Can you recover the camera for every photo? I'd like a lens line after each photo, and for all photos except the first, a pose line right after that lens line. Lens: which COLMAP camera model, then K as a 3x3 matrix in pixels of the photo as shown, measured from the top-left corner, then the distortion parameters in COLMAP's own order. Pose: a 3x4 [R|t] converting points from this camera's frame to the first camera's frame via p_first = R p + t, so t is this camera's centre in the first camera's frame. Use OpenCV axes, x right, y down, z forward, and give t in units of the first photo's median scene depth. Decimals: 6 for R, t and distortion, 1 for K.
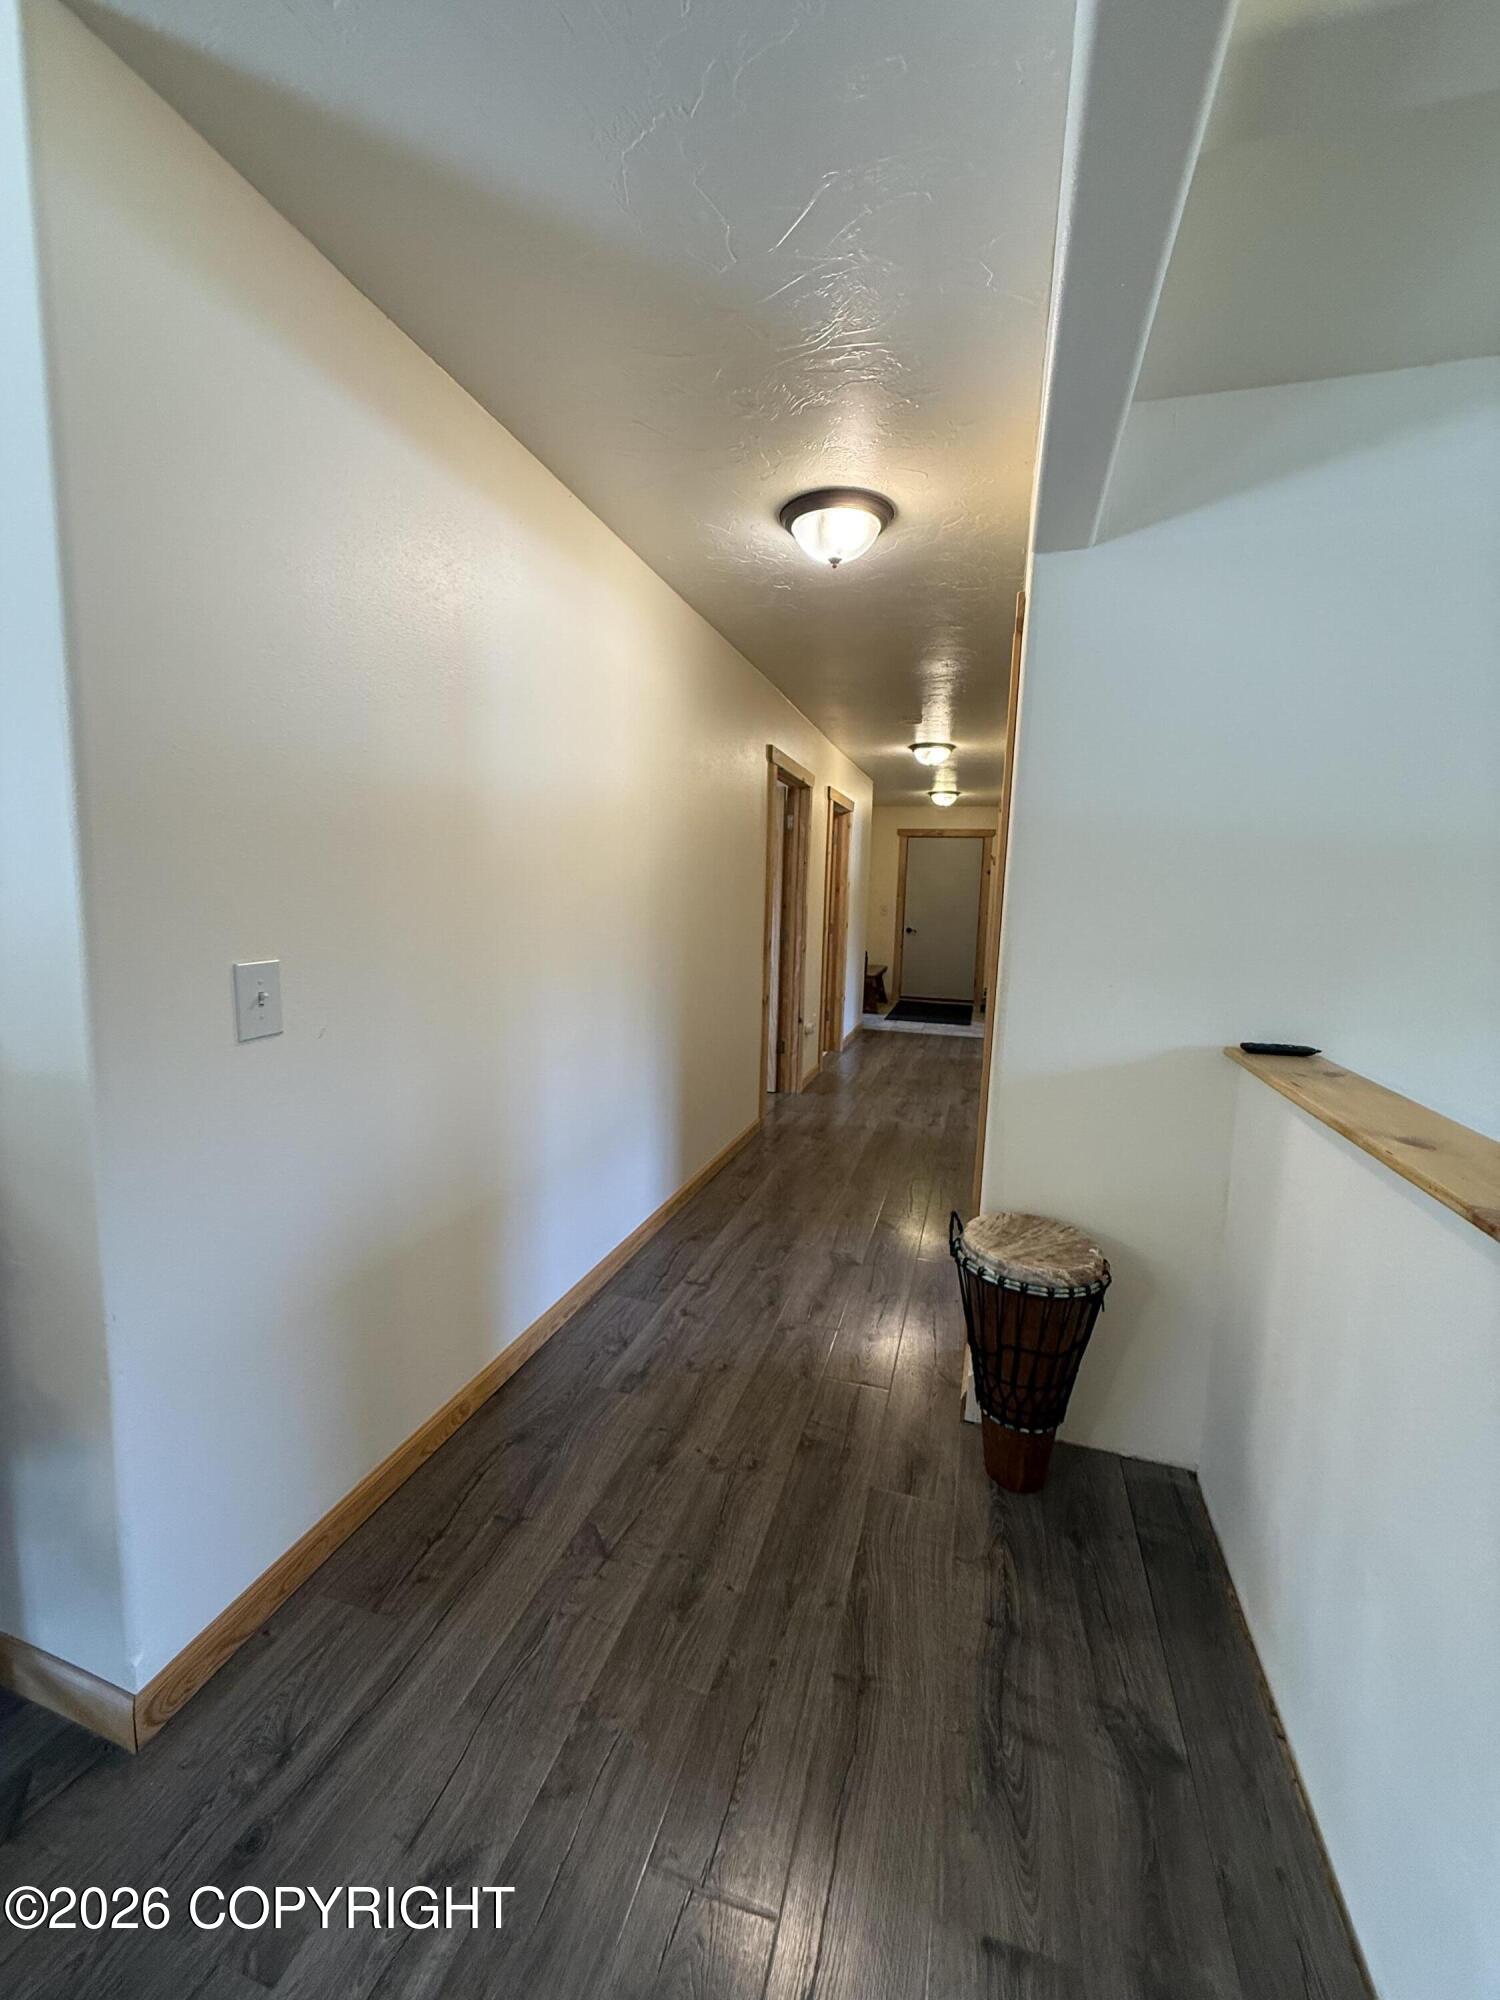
lens RADIAL K [[795.2, 0, 763.3], [0, 795.2, 997.1], [0, 0, 1]] dist [0.000312, 0.000351]
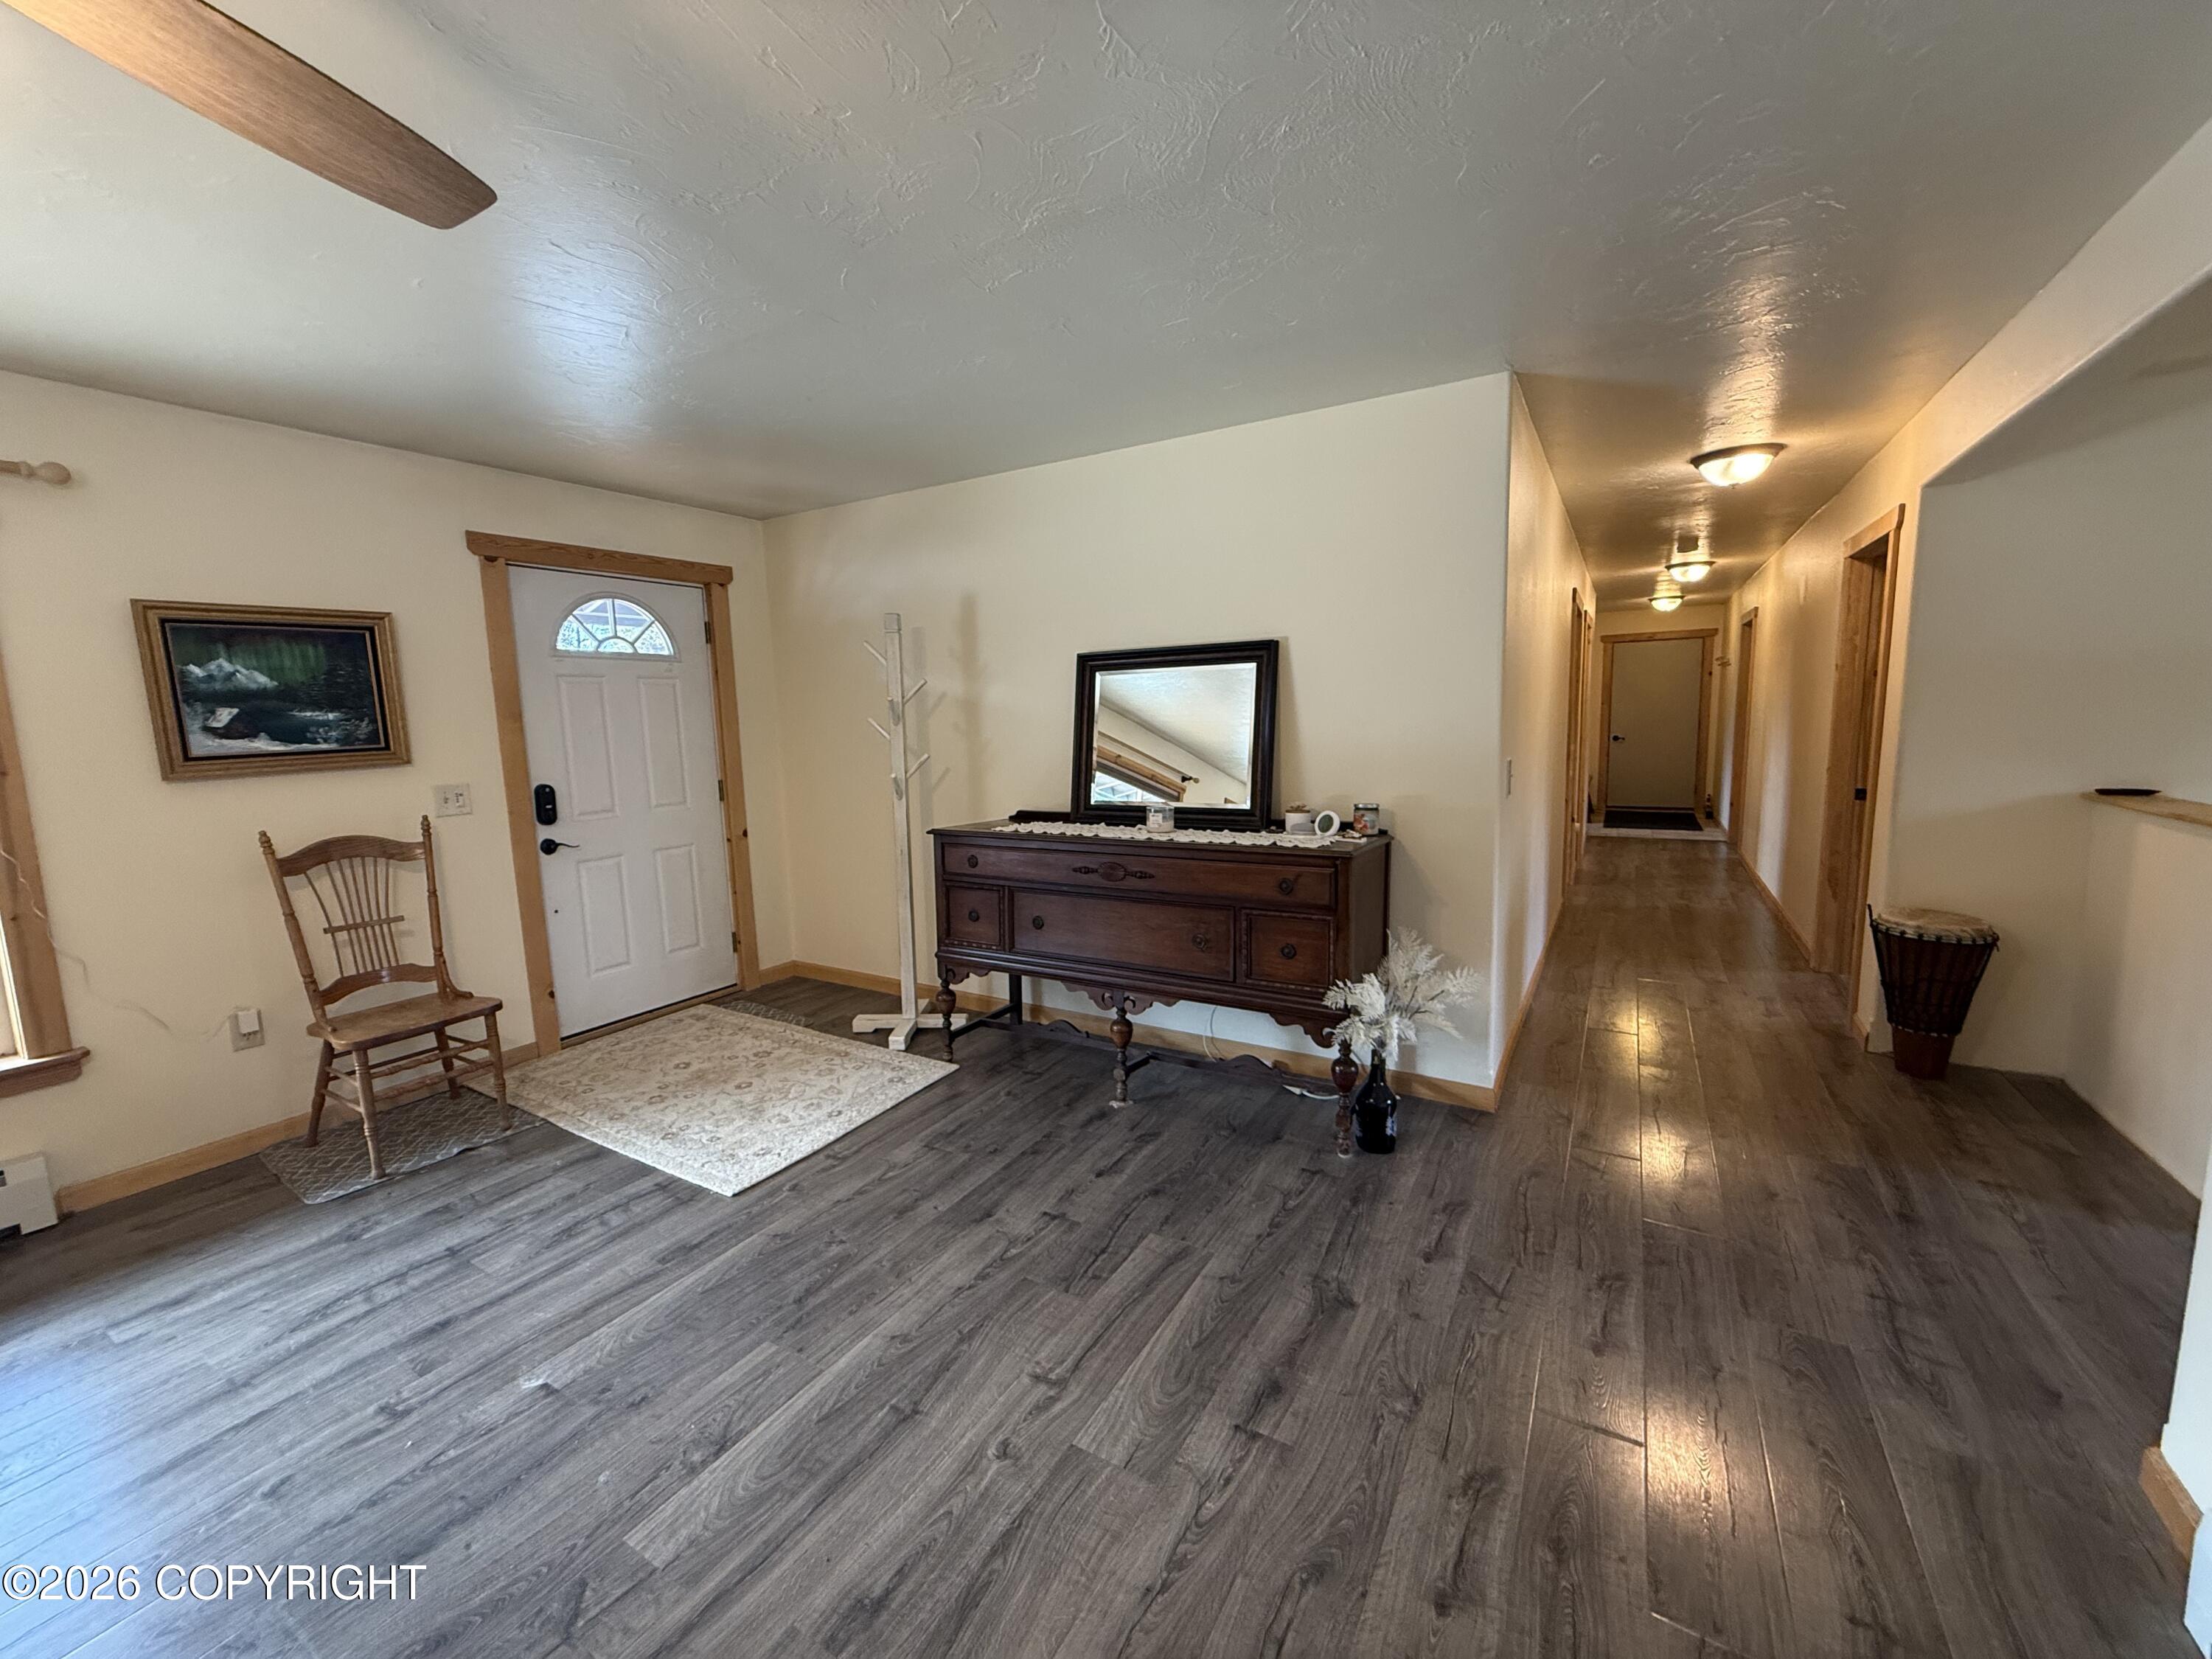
lens RADIAL K [[879.5, 0, 1102.0], [0, 879.5, 832.0], [0, 0, 1]] dist [0.000312, 0.000351]
pose [[0.965437, -0.026701, -0.259265, -0.855971], [0.027169, 0.999629, -0.001779, 0.093296], [0.259216, -0.005327, 0.965805, -1.201339]]
